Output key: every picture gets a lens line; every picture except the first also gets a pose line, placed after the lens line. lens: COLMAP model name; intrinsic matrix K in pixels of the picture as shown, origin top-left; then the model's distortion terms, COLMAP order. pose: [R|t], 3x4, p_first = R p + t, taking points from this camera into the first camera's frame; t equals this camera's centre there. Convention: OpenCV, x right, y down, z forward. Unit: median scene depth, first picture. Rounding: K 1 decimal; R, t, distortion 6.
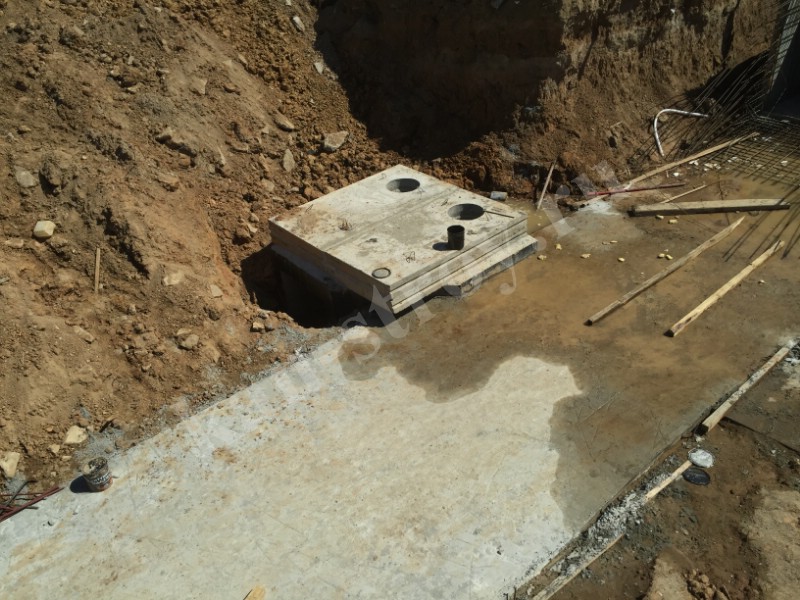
lens RADIAL K [[688.2, 0, 393.7], [0, 688.2, 305.0], [0, 0, 1]] dist [0.086247, -0.113675]
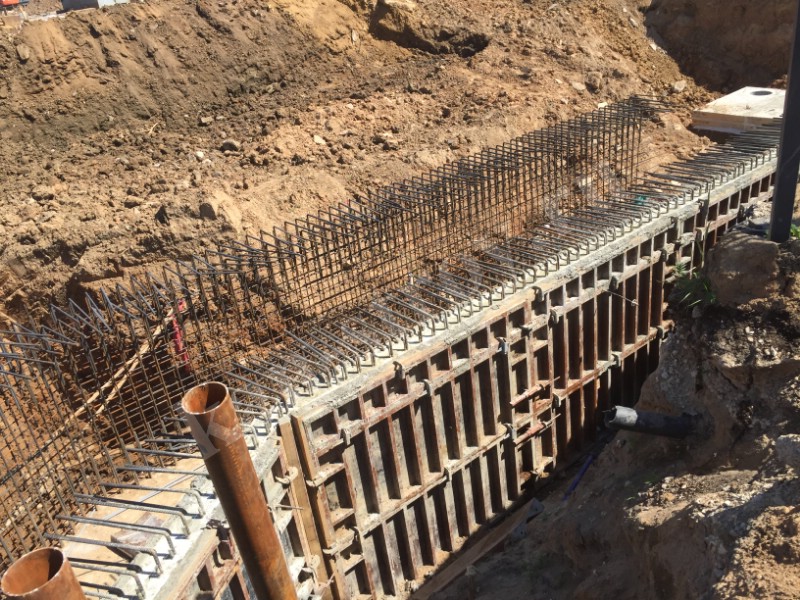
lens RADIAL K [[688.2, 0, 398.8], [0, 688.2, 299.6], [0, 0, 1]] dist [0.086247, -0.113675]
pose [[0.997243, -0.031157, -0.067341, -0.718353], [0.023795, 0.993922, -0.107483, 0.453357], [0.070281, 0.105584, 0.991924, -0.638300]]
